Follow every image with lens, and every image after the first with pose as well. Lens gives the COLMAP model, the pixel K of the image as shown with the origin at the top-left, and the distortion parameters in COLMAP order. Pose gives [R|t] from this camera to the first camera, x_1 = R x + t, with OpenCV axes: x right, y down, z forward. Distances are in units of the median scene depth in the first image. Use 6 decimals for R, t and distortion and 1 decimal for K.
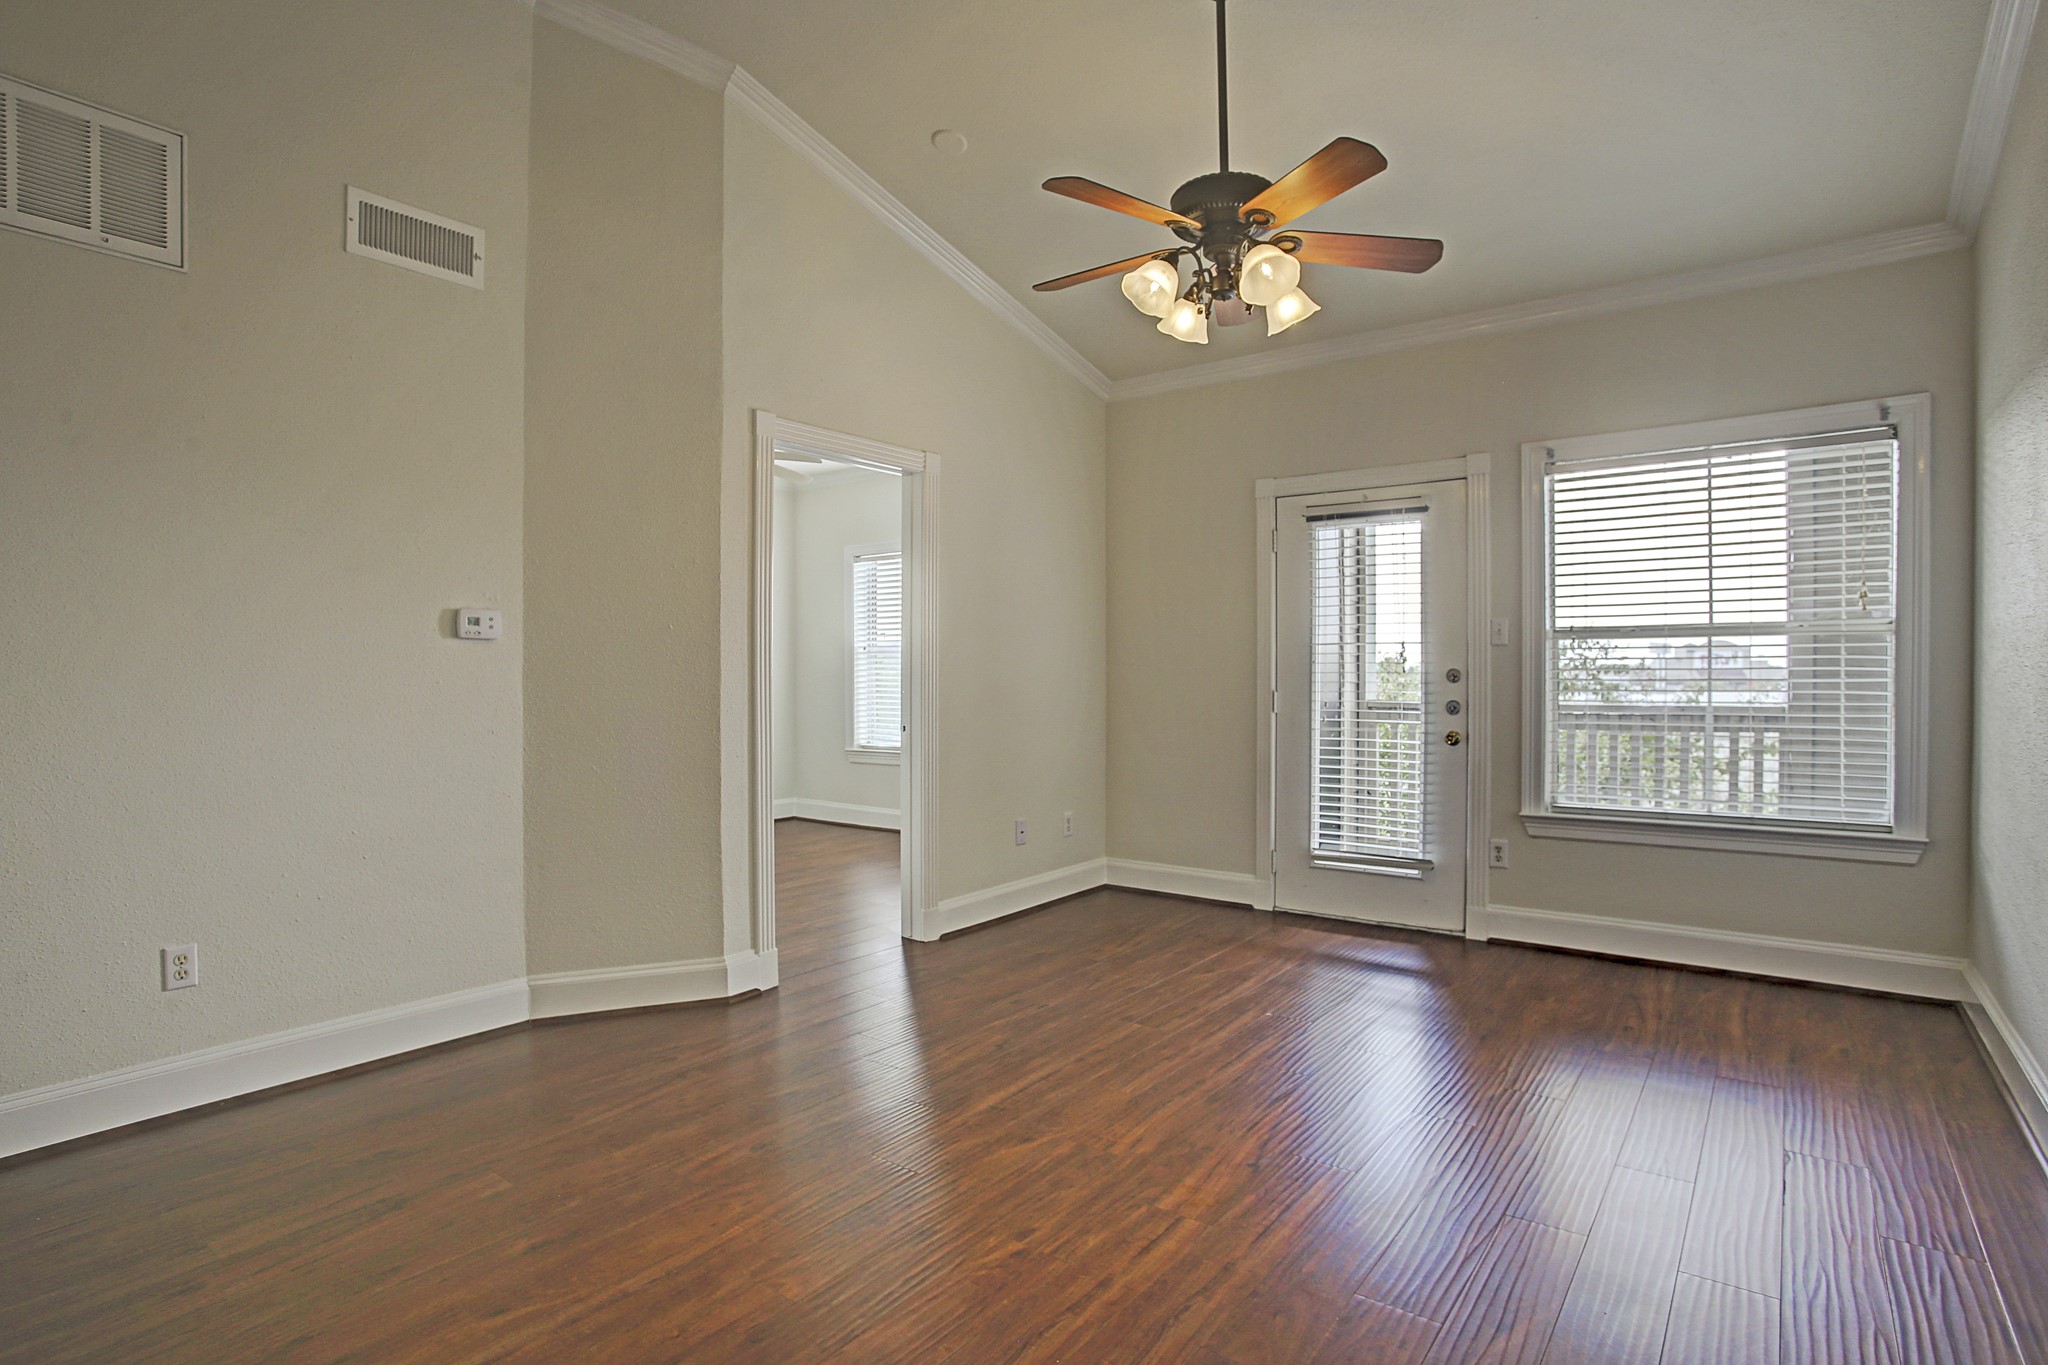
lens RADIAL K [[1048.2, 0, 1030.9], [0, 1048.2, 681.2], [0, 0, 1]] dist [-0.085988, 0.038976]
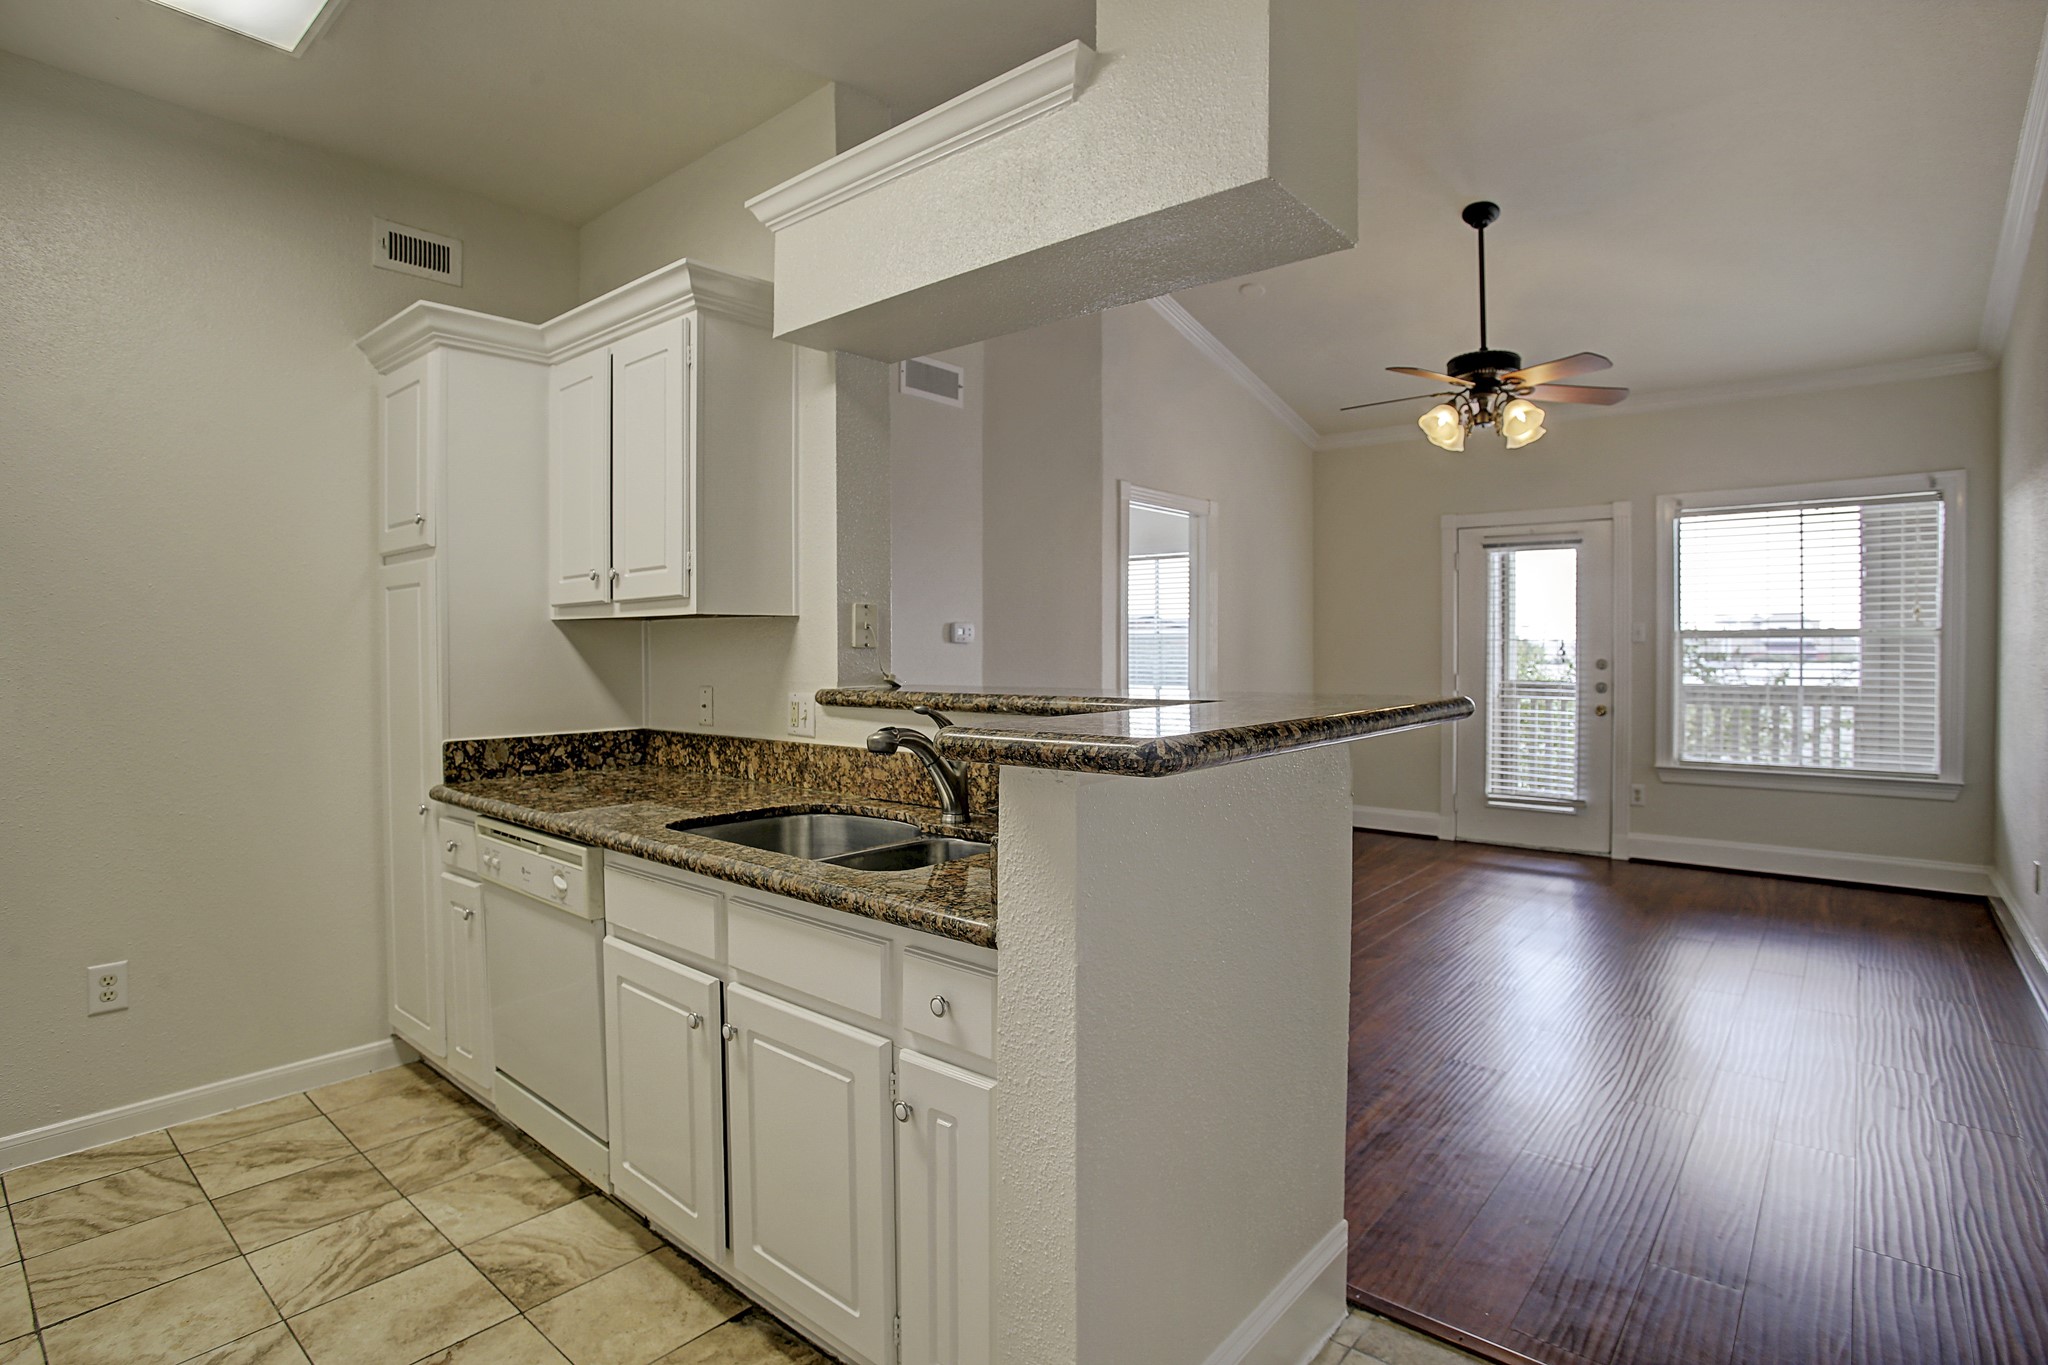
lens RADIAL K [[1005.3, 0, 1042.9], [0, 1005.3, 655.1], [0, 0, 1]] dist [-0.068988, 0.030399]
pose [[0.998265, 0.001594, -0.058859, -0.309504], [-0.001684, 0.999997, -0.001485, -0.018177], [0.058857, 0.001581, 0.998265, -0.420016]]
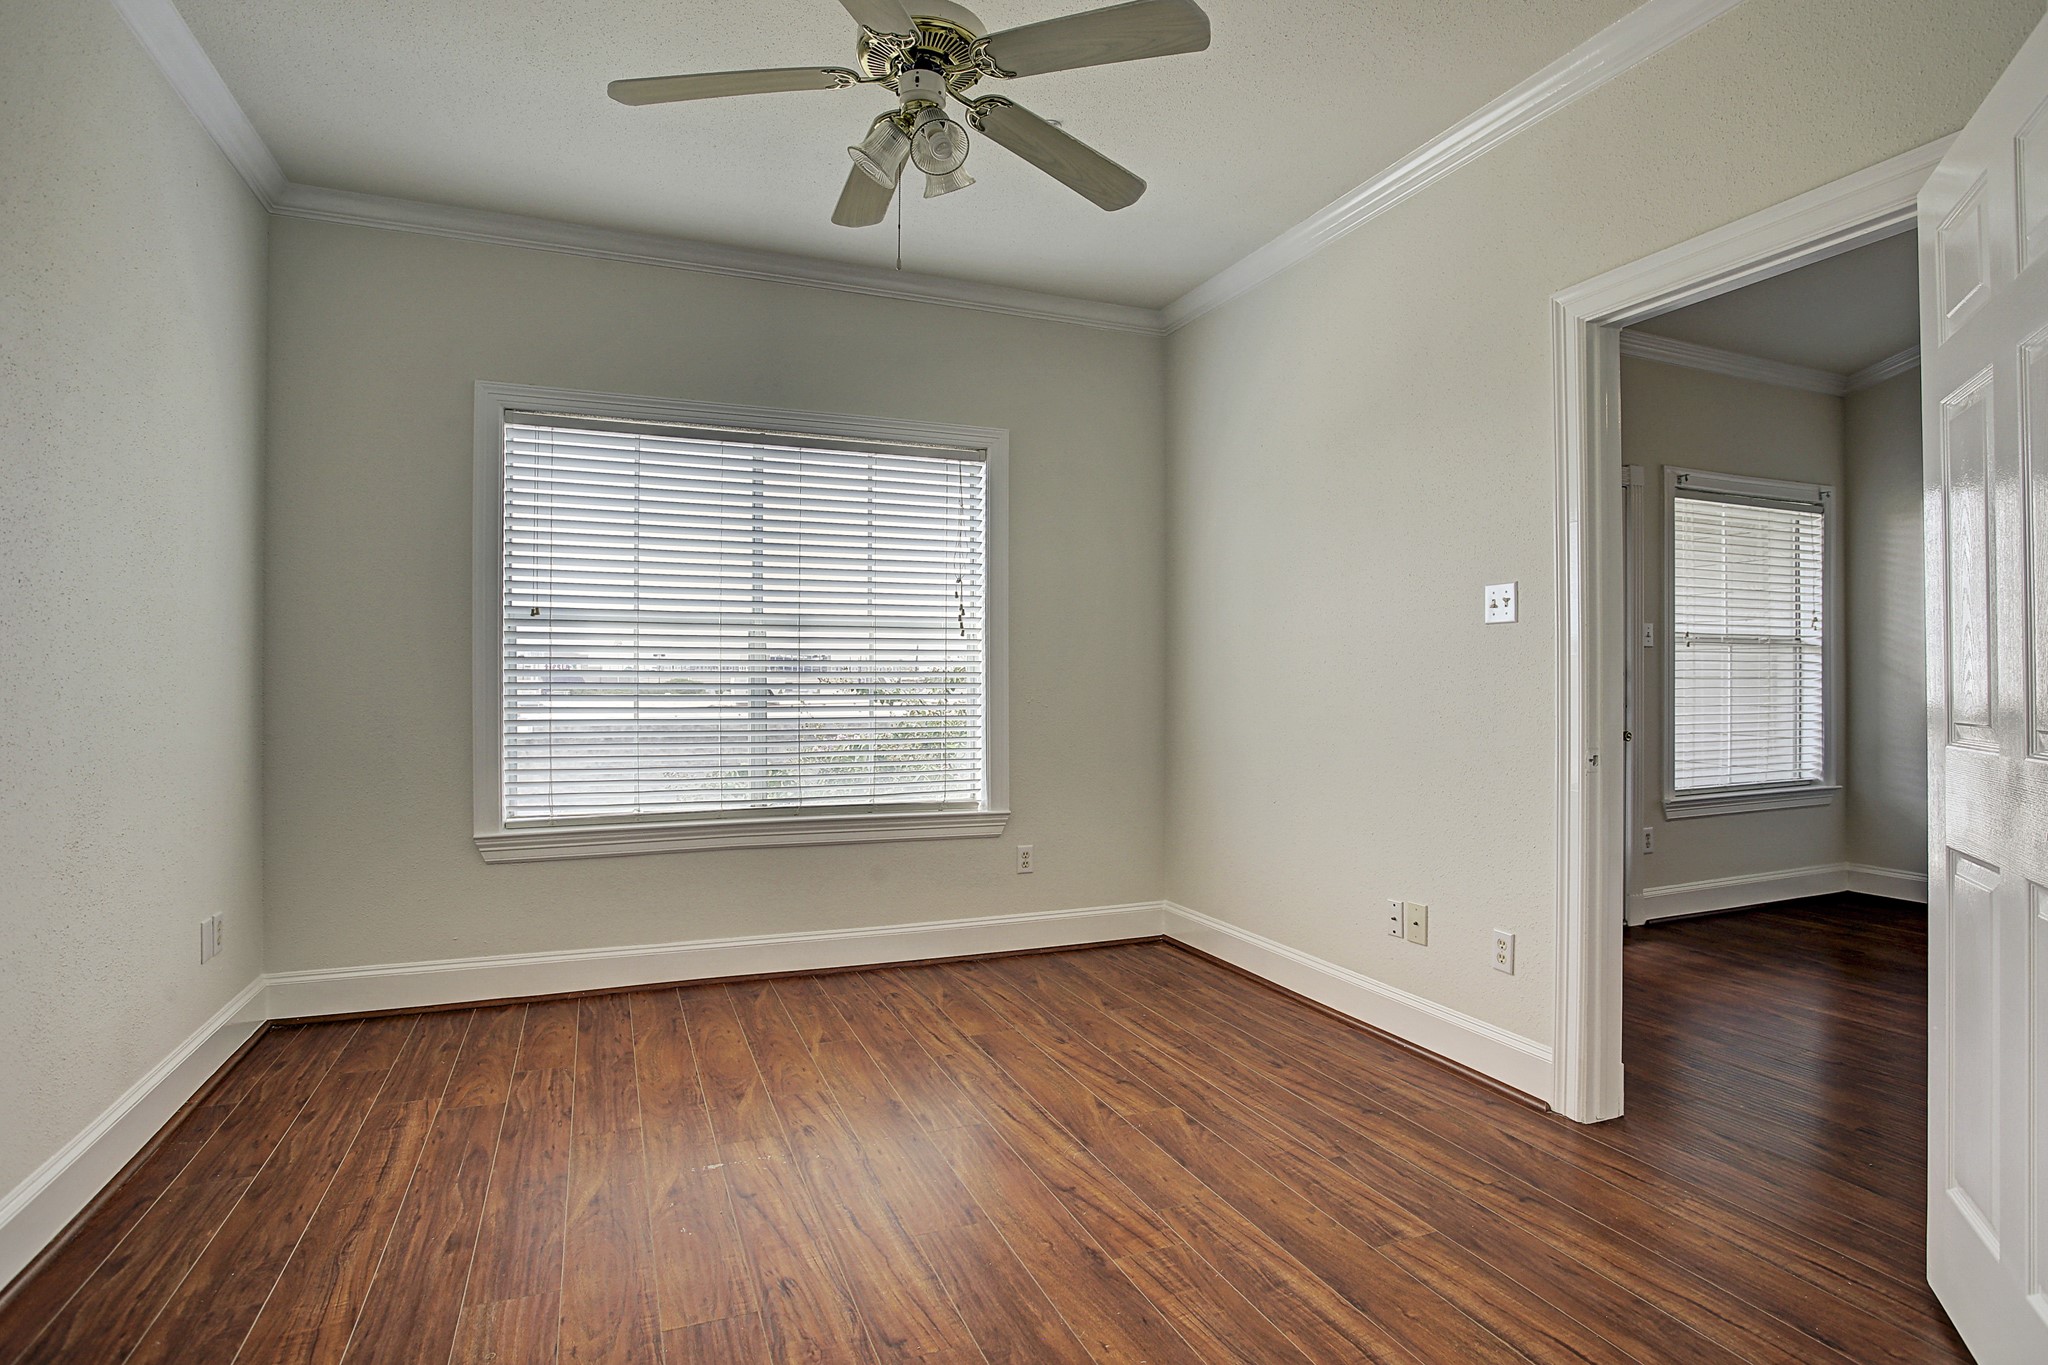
lens RADIAL K [[1048.2, 0, 1030.9], [0, 1048.2, 681.2], [0, 0, 1]] dist [-0.085988, 0.038976]
pose [[0.517382, 0.008506, 0.855712, -0.953591], [0.006967, 0.999876, -0.014151, 0.014013], [-0.855726, 0.013283, 0.517258, 1.198235]]
